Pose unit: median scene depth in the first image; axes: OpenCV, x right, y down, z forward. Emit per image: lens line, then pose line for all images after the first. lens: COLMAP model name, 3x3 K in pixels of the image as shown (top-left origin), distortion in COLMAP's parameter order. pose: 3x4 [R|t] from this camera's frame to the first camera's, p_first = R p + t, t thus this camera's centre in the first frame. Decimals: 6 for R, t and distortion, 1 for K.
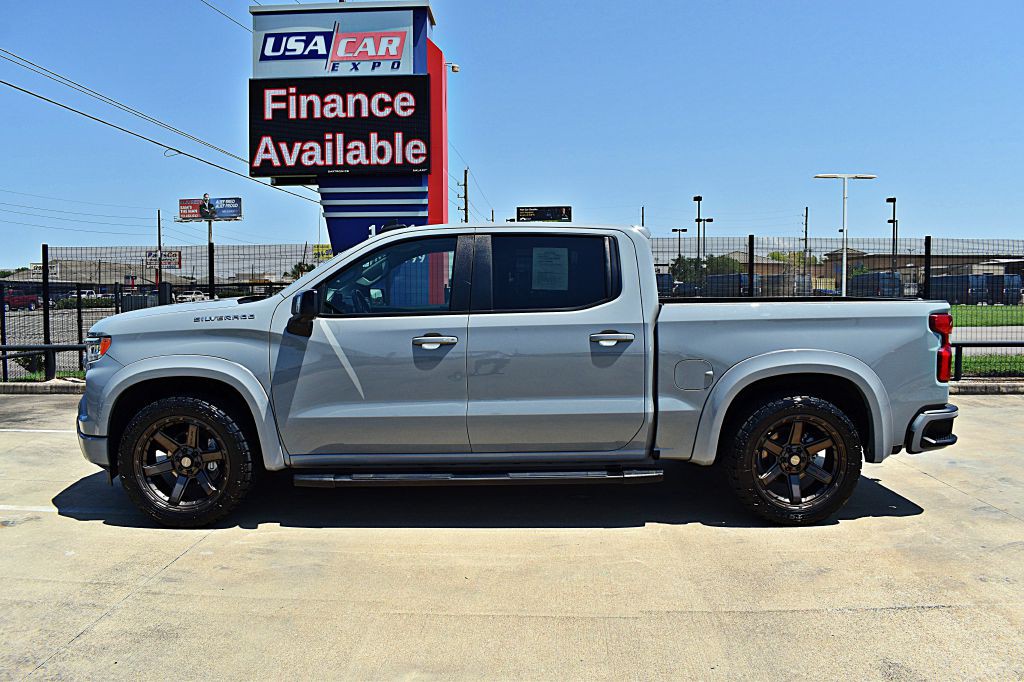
lens RADIAL K [[794.1, 0, 509.7], [0, 794.1, 337.2], [0, 0, 1]] dist [-0.101412, 0.020542]
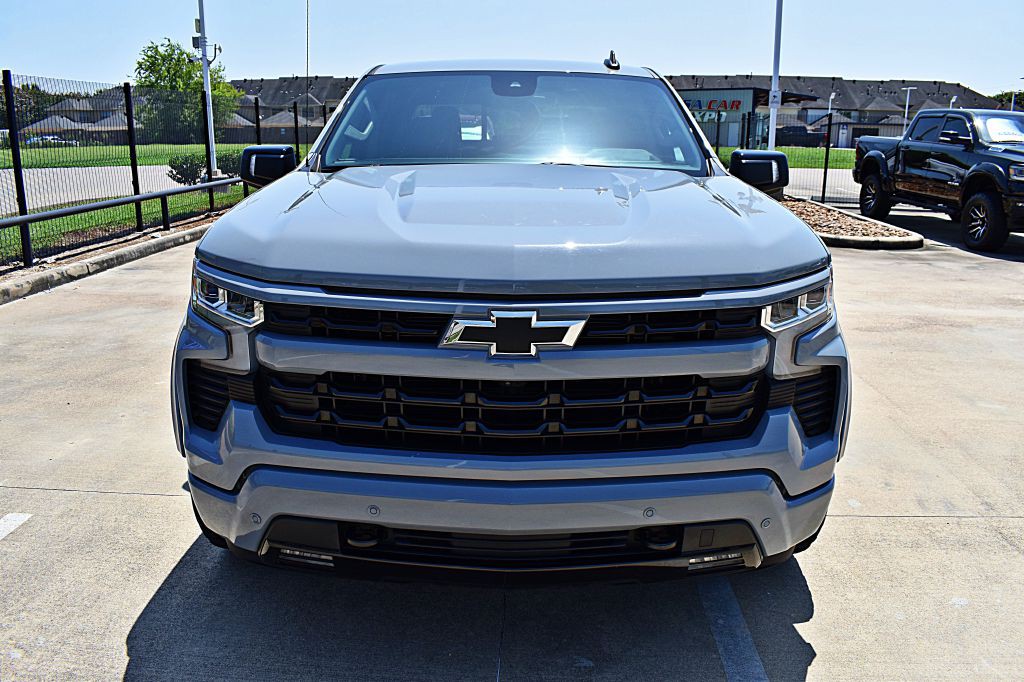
lens RADIAL K [[794.1, 0, 510.1], [0, 794.1, 335.0], [0, 0, 1]] dist [-0.101412, 0.020542]
pose [[0.013032, -0.248295, 0.968597, -0.972868], [0.056183, 0.967331, 0.247214, -0.083589], [-0.998335, 0.051197, 0.026556, 1.159240]]
